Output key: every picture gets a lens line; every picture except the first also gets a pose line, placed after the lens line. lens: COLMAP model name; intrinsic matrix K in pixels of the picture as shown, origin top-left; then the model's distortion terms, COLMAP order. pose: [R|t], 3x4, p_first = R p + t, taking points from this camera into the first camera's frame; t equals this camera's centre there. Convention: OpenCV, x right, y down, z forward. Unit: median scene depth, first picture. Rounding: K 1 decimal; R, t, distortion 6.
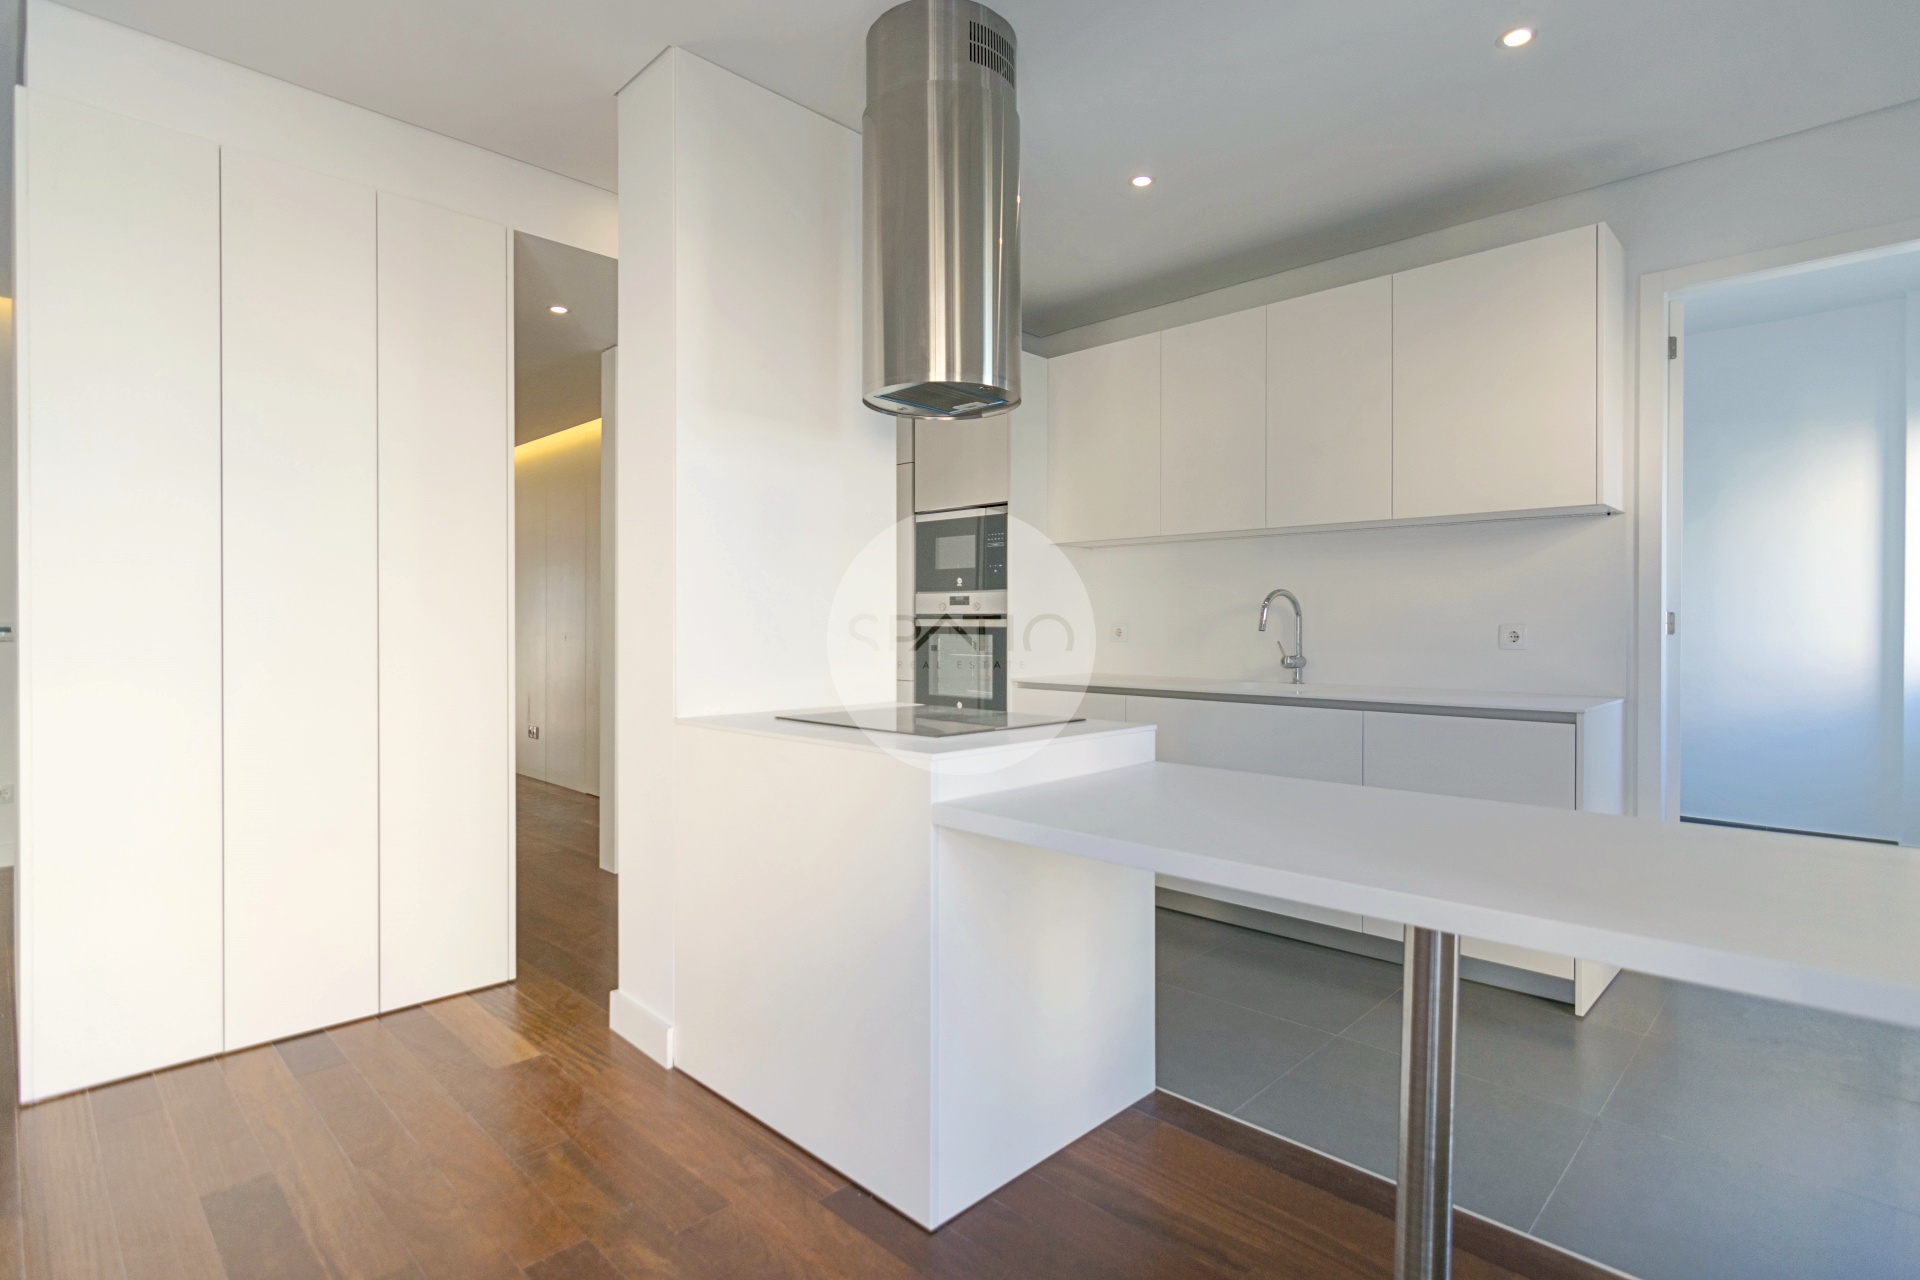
lens RADIAL K [[932.7, 0, 958.4], [0, 932.7, 623.8], [0, 0, 1]] dist [0.002651, -0.000017]
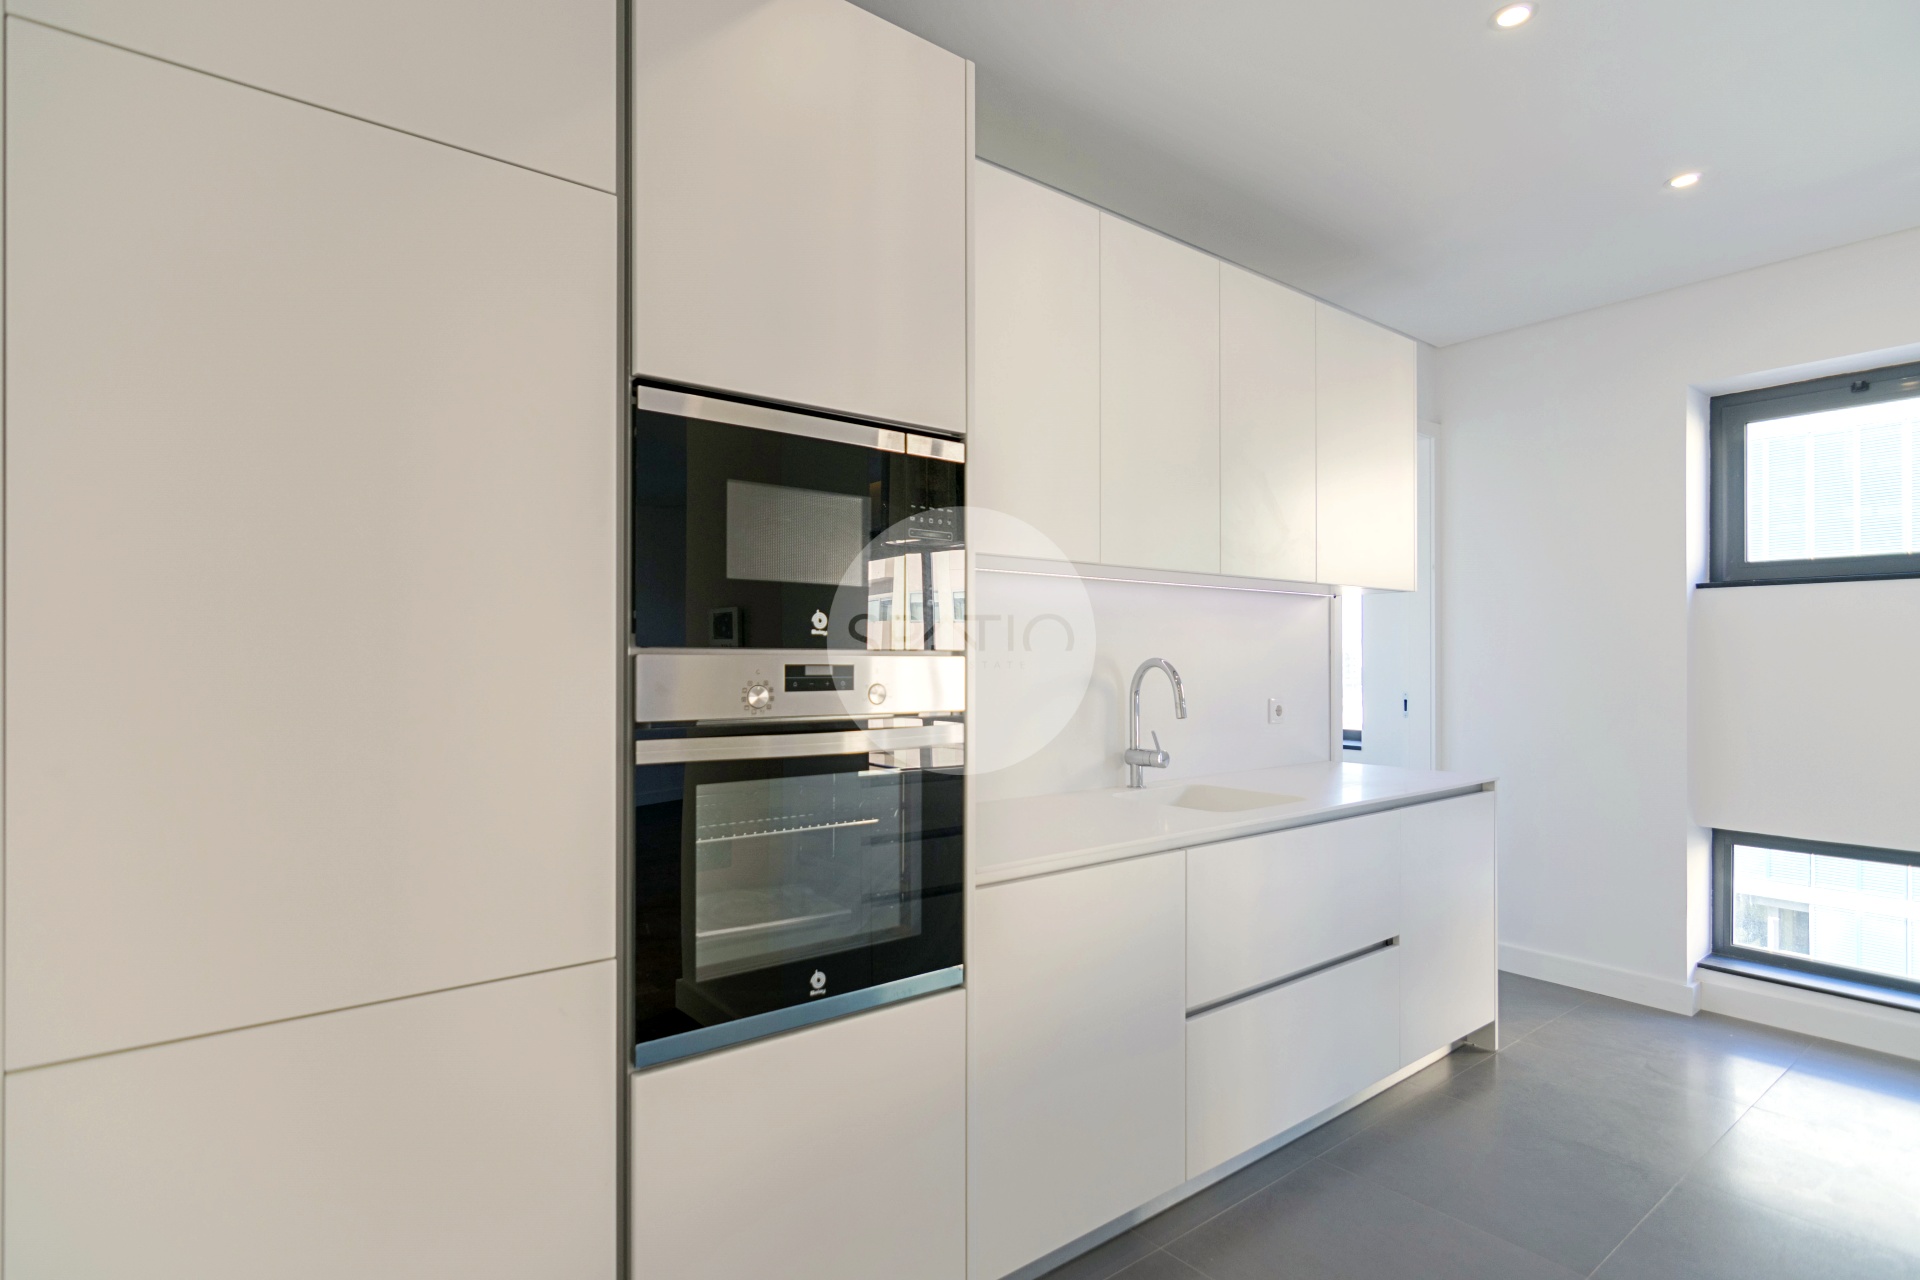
lens RADIAL K [[953.3, 0, 960.0], [0, 953.3, 640.0], [0, 0, 1]] dist [-0.000461, 0.000088]
pose [[0.154924, 0.017077, 0.987779, -0.410658], [-0.002240, 0.999854, -0.016935, -0.039549], [-0.987924, 0.000411, 0.154940, 1.076646]]
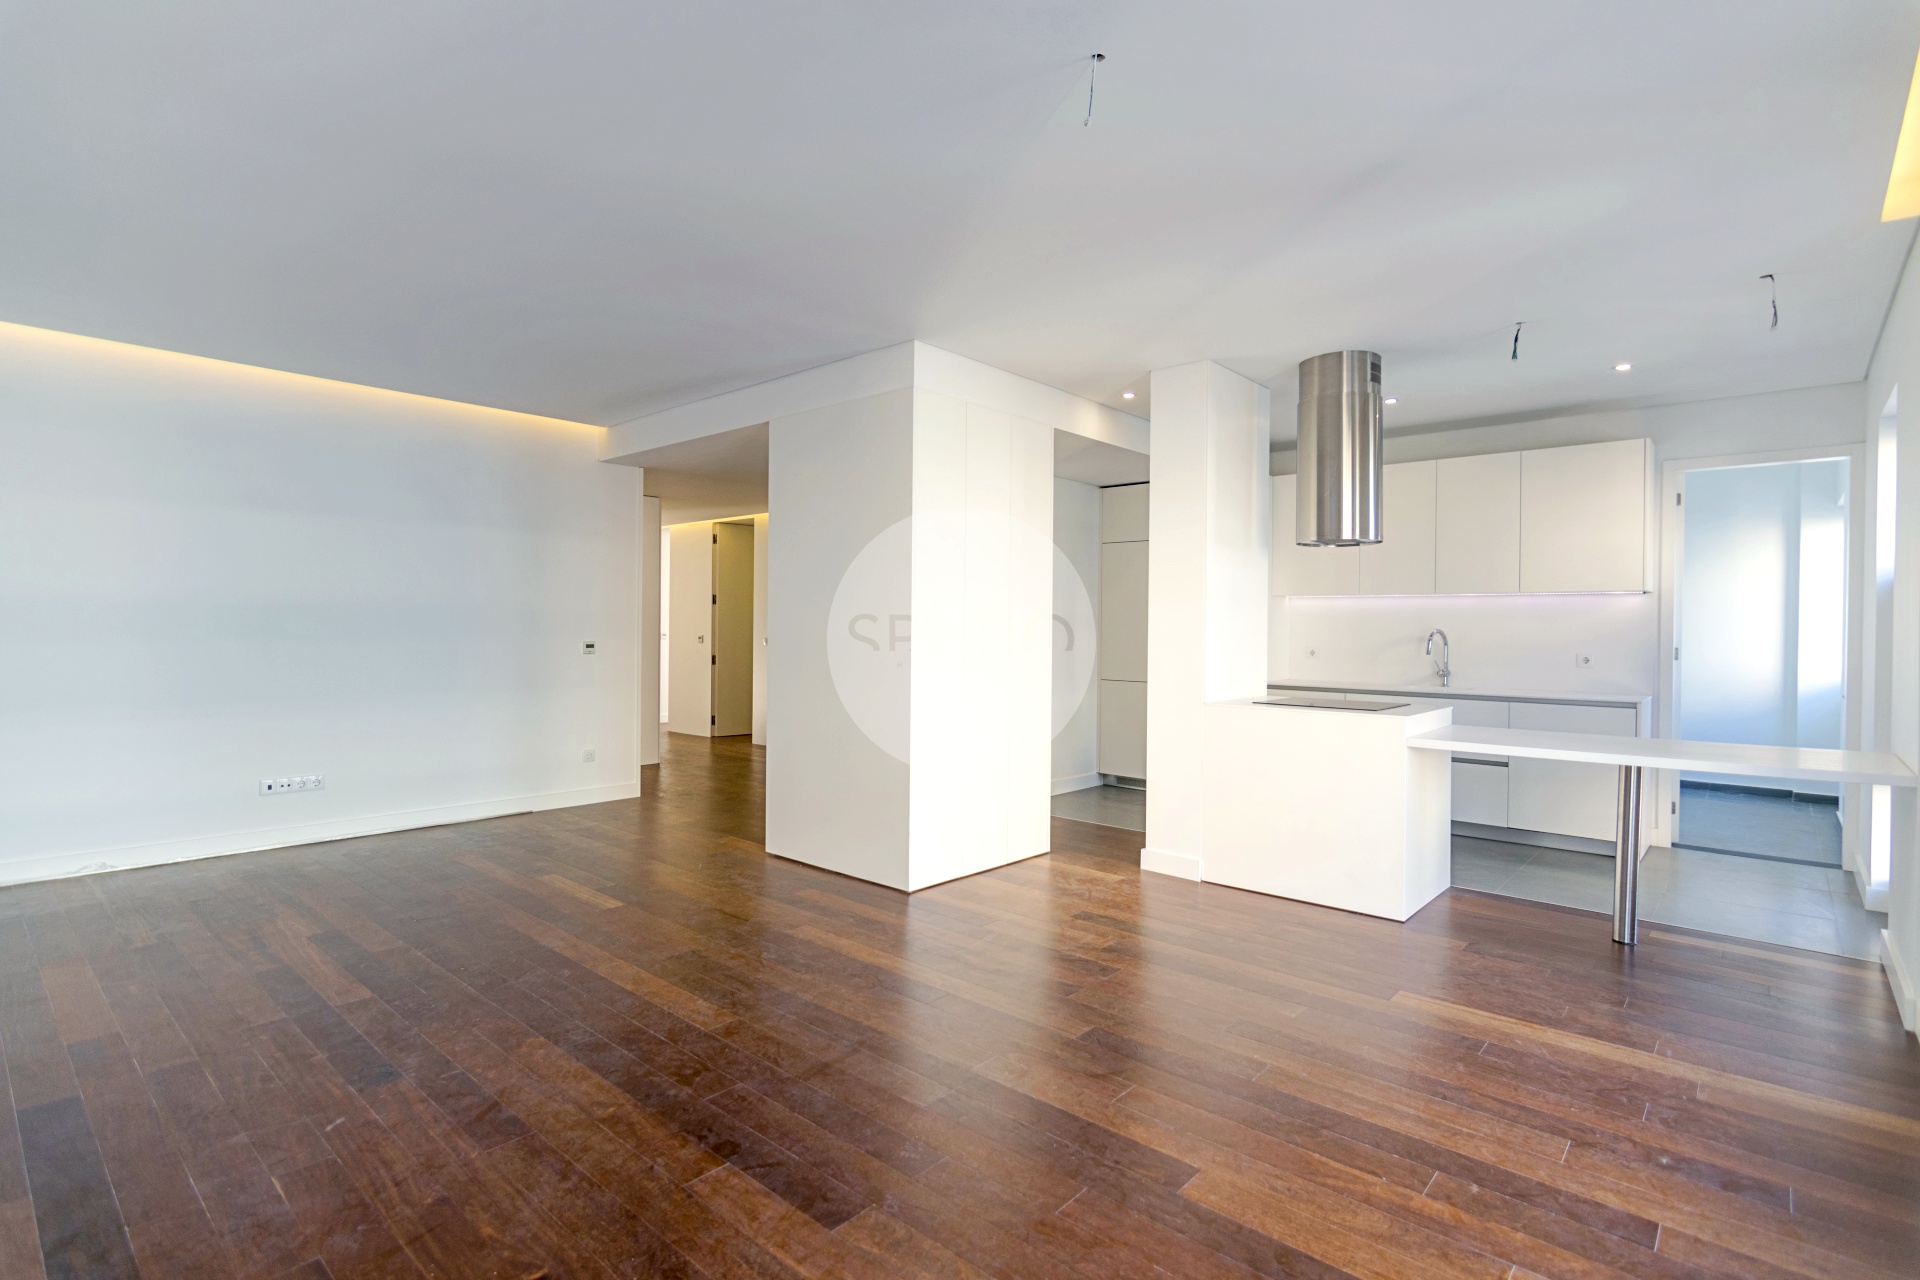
lens RADIAL K [[882.0, 0, 959.0], [0, 882.0, 629.4], [0, 0, 1]] dist [0.001326, 0.000079]
pose [[0.999286, 0.006479, 0.037218, -0.582493], [-0.006791, 0.999943, 0.008247, -0.045493], [-0.037163, -0.008494, 0.999273, -0.551518]]
